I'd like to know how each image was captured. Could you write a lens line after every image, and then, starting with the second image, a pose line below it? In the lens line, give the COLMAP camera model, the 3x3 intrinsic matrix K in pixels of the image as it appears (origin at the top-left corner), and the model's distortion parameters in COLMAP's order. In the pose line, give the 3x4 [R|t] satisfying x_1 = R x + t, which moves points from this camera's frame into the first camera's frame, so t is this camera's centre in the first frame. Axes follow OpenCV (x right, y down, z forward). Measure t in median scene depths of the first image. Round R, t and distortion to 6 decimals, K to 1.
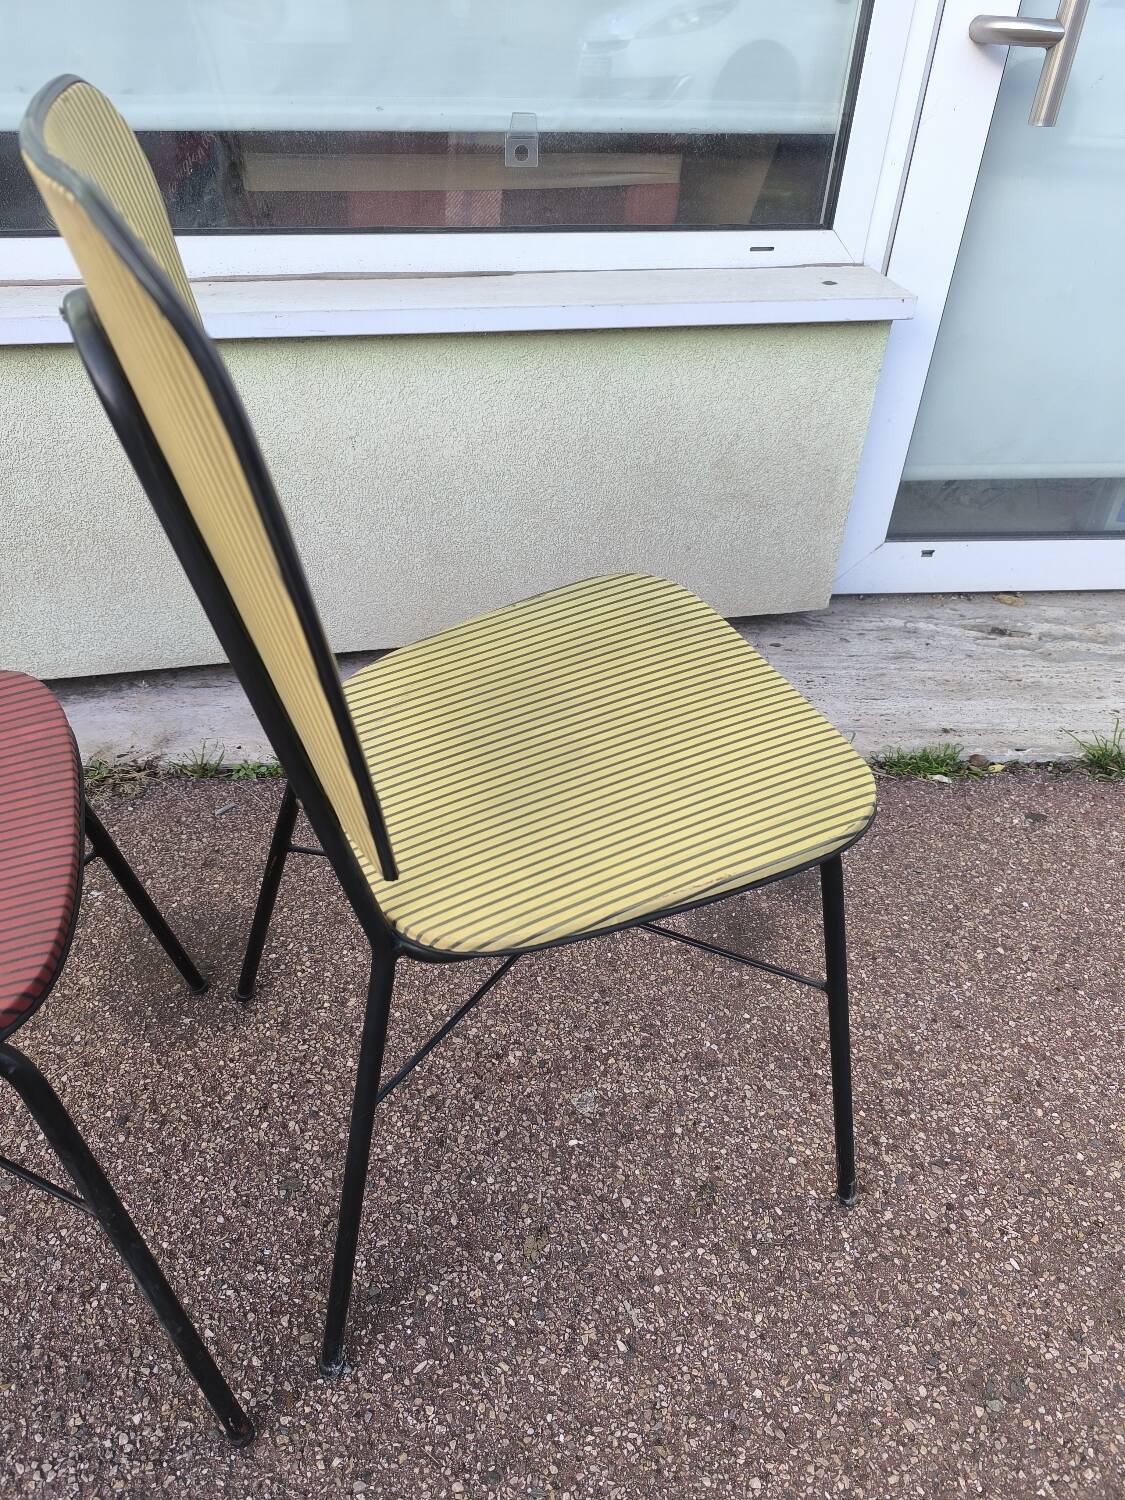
lens RADIAL K [[1026.5, 0, 553.8], [0, 1026.5, 751.2], [0, 0, 1]] dist [0.017584, -0.026891]
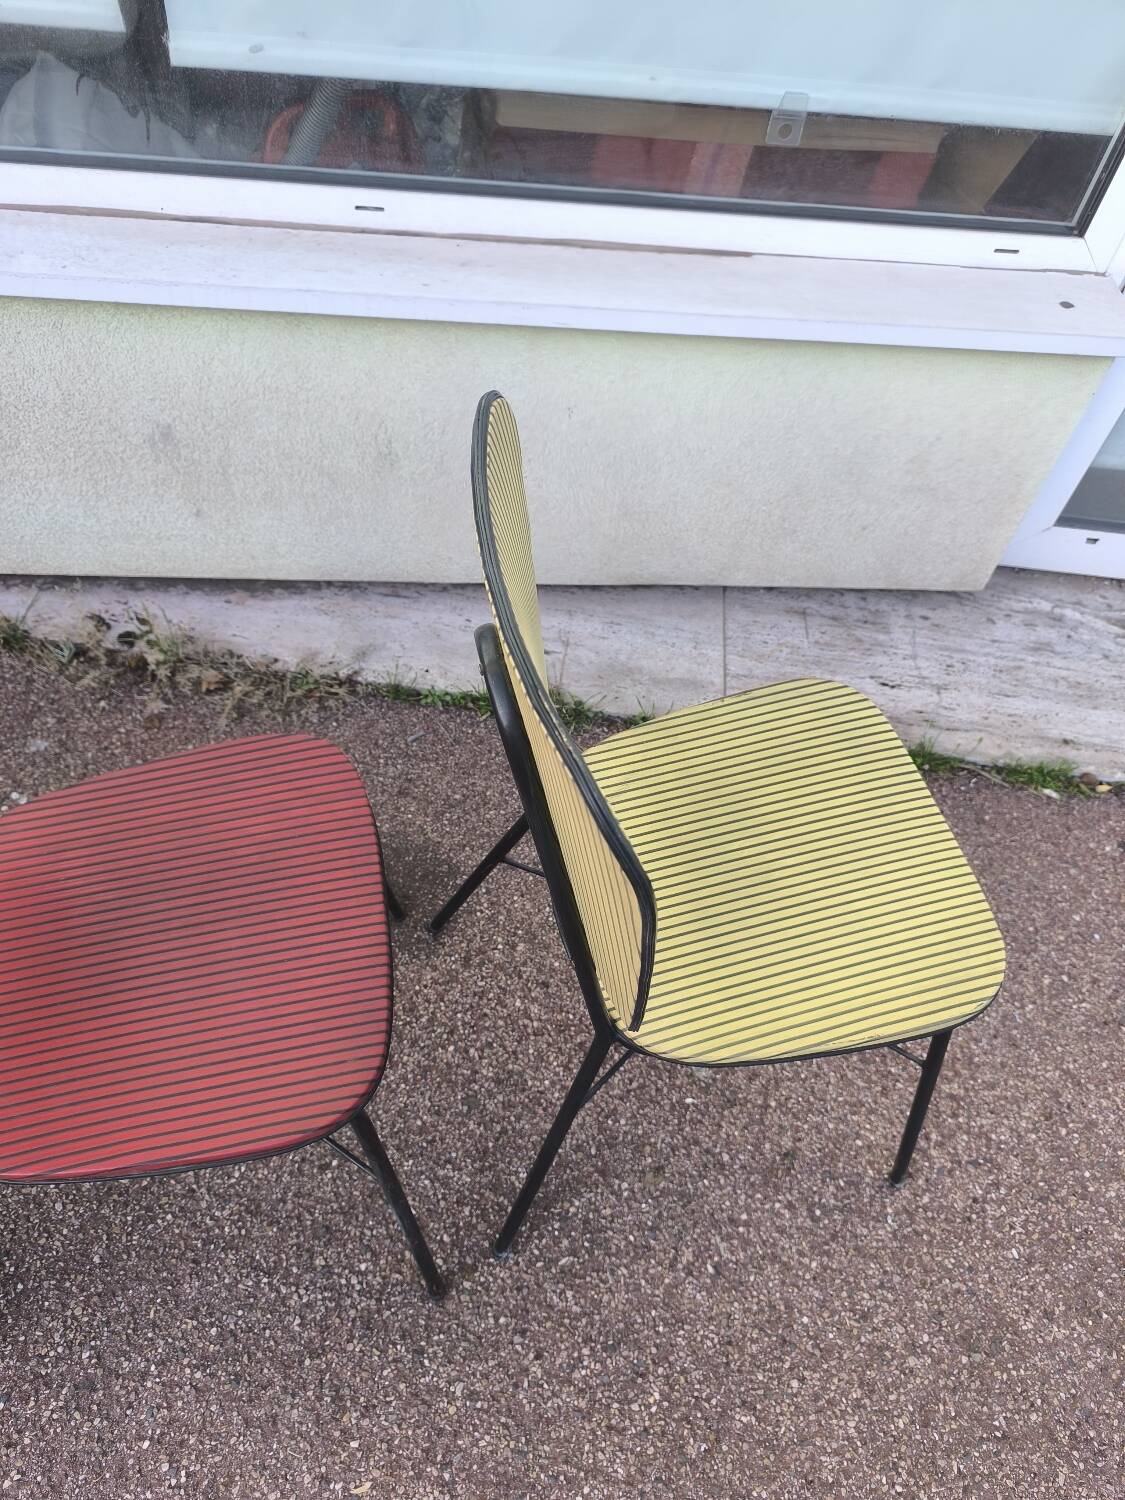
lens RADIAL K [[1026.5, 0, 567.9], [0, 1026.5, 747.4], [0, 0, 1]] dist [0.017584, -0.026891]
pose [[0.987237, 0.156345, -0.030316, -0.162743], [-0.143537, 0.955986, 0.255906, -0.347936], [0.068992, -0.248289, 0.966226, -0.130279]]
